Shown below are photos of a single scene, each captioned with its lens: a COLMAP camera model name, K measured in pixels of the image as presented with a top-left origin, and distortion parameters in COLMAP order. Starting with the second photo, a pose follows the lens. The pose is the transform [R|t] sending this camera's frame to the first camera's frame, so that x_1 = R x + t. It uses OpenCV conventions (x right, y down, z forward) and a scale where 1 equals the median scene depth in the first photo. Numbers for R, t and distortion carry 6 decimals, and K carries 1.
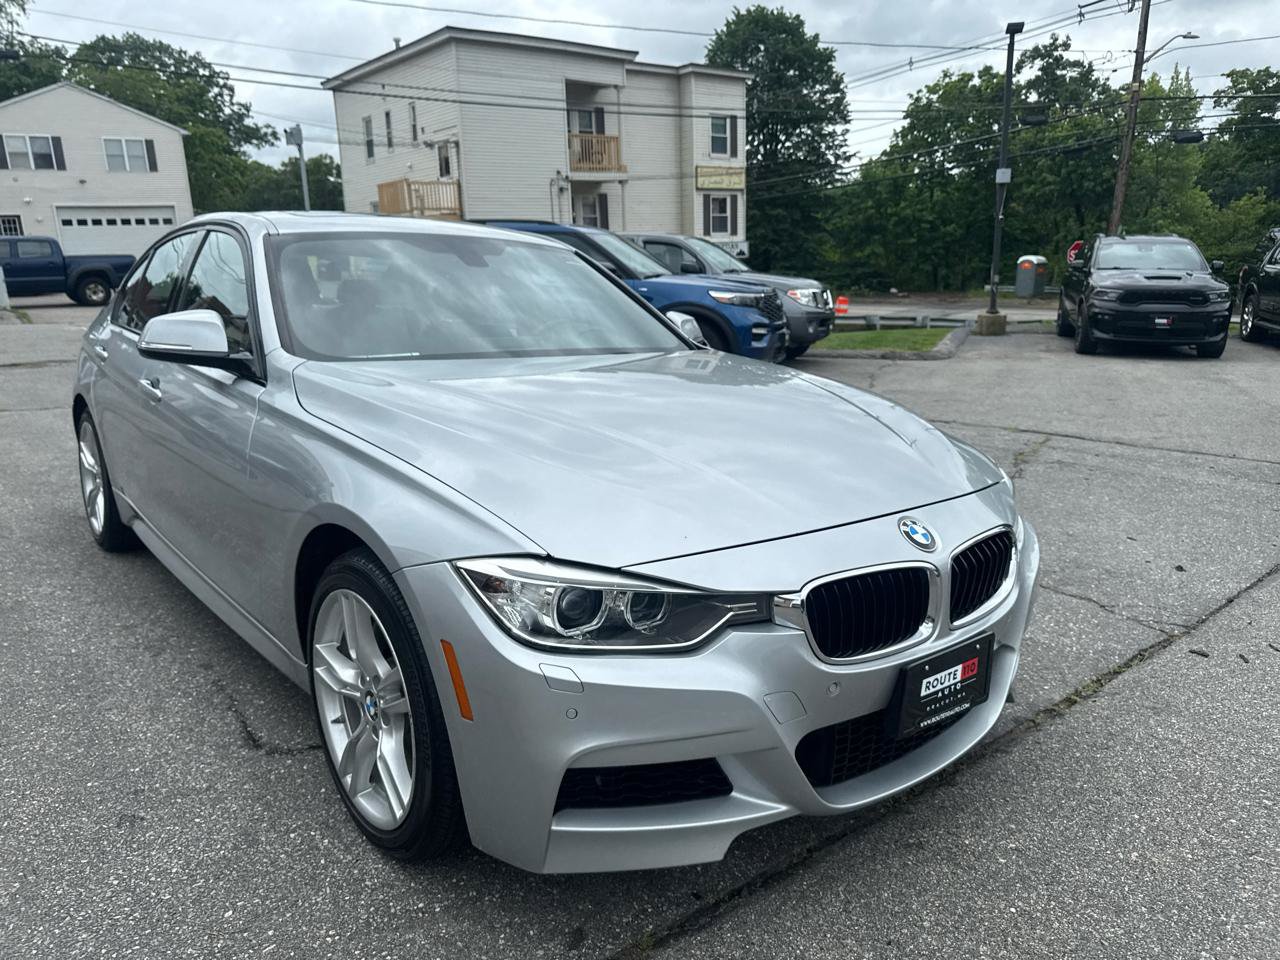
lens RADIAL K [[930.3, 0, 642.1], [0, 930.3, 476.6], [0, 0, 1]] dist [0.007583, -0.010666]
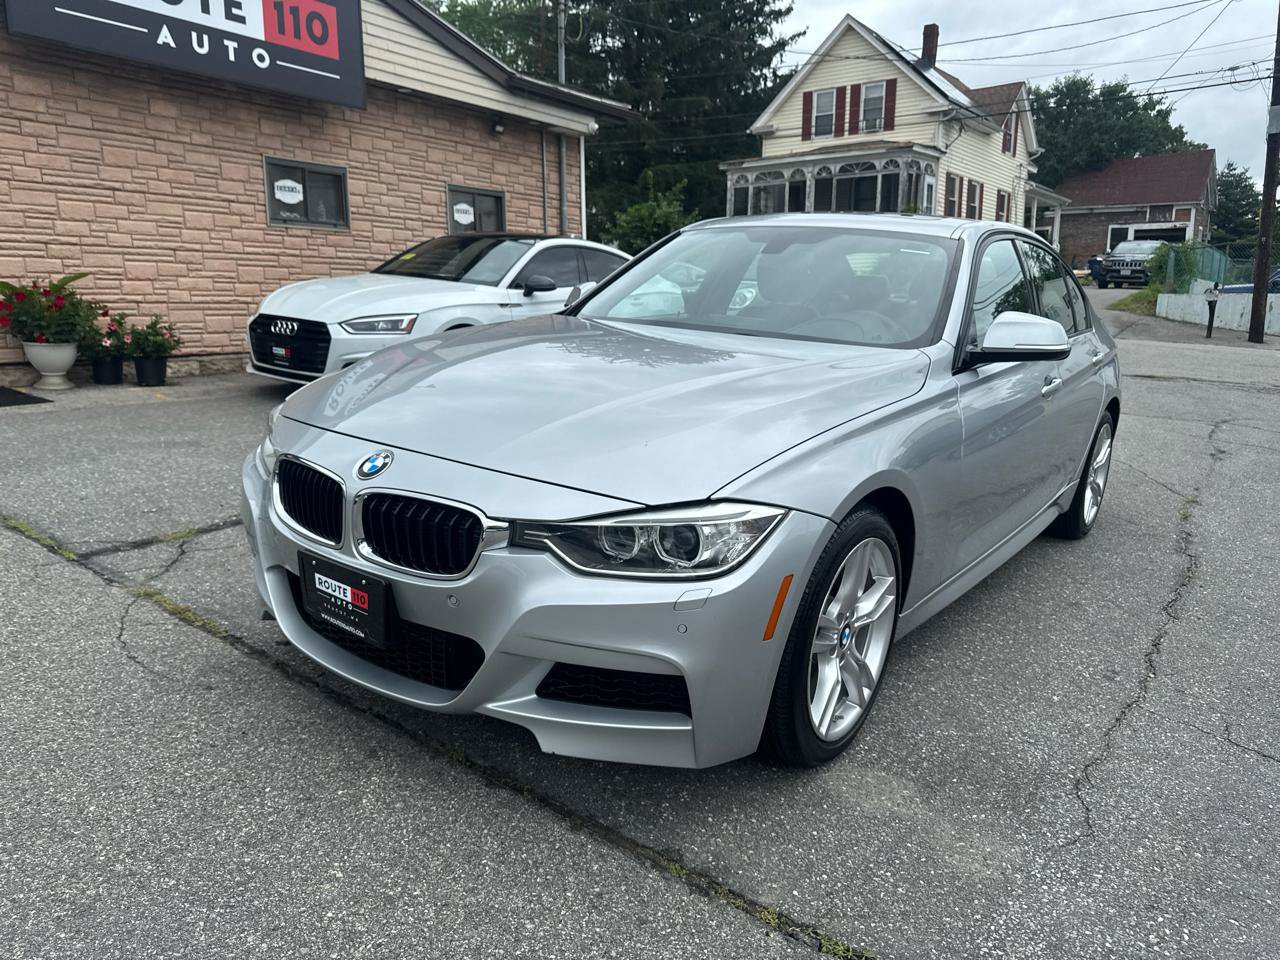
lens RADIAL K [[946.1, 0, 647.4], [0, 946.1, 461.5], [0, 0, 1]] dist [0.015140, -0.012903]
pose [[0.239151, 0.188858, -0.952439, 0.101684], [-0.242179, 0.961504, 0.129846, -0.011814], [0.940296, 0.199608, 0.275682, 0.069071]]
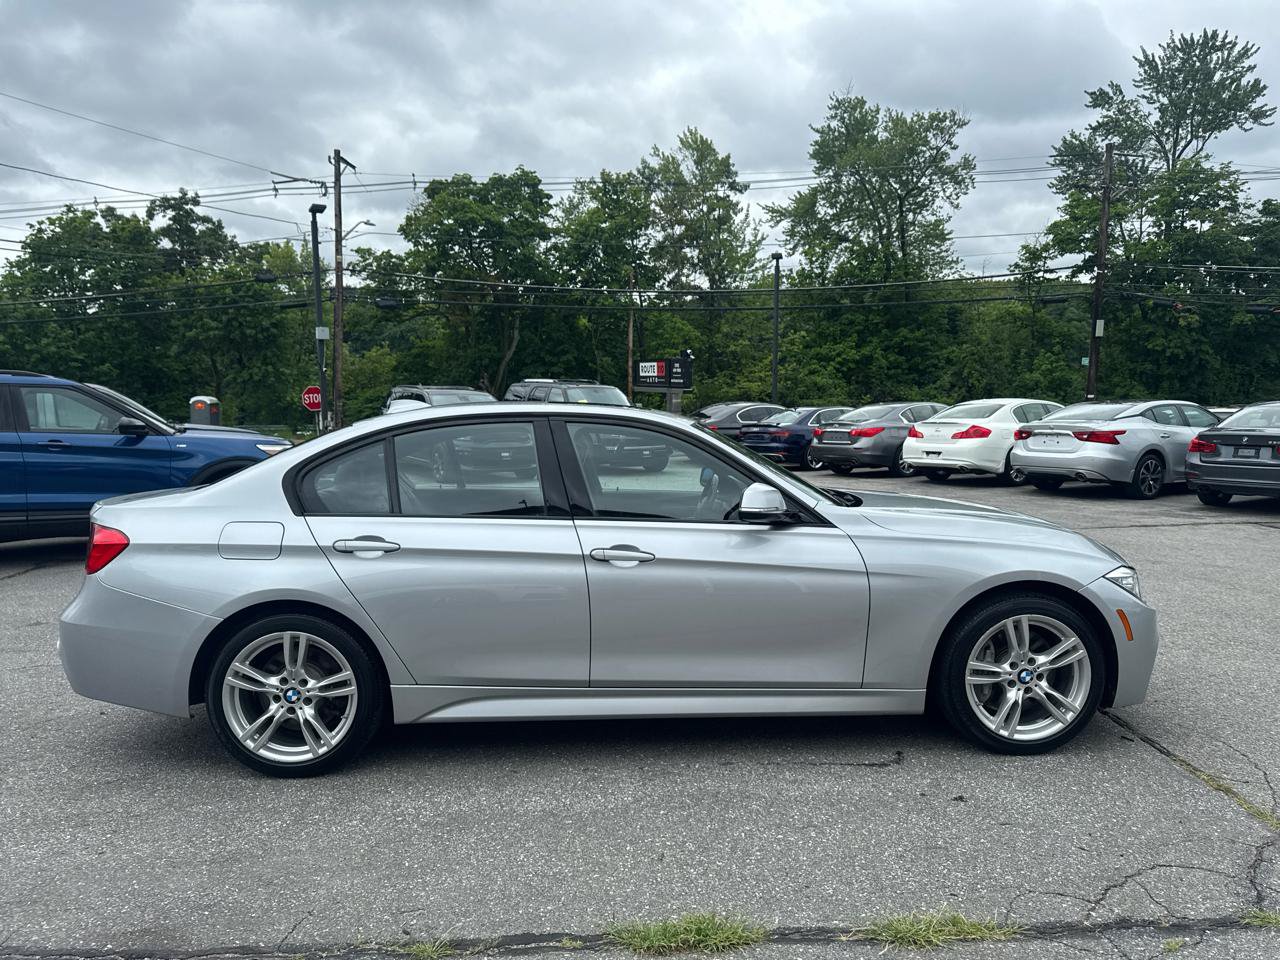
lens RADIAL K [[953.2, 0, 637.3], [0, 953.2, 464.7], [0, 0, 1]] dist [-0.010956, 0.004237]
pose [[0.597205, -0.060969, 0.799768, -0.165849], [0.183911, 0.980951, -0.062550, -0.014346], [-0.780720, 0.184441, 0.597041, 0.028242]]
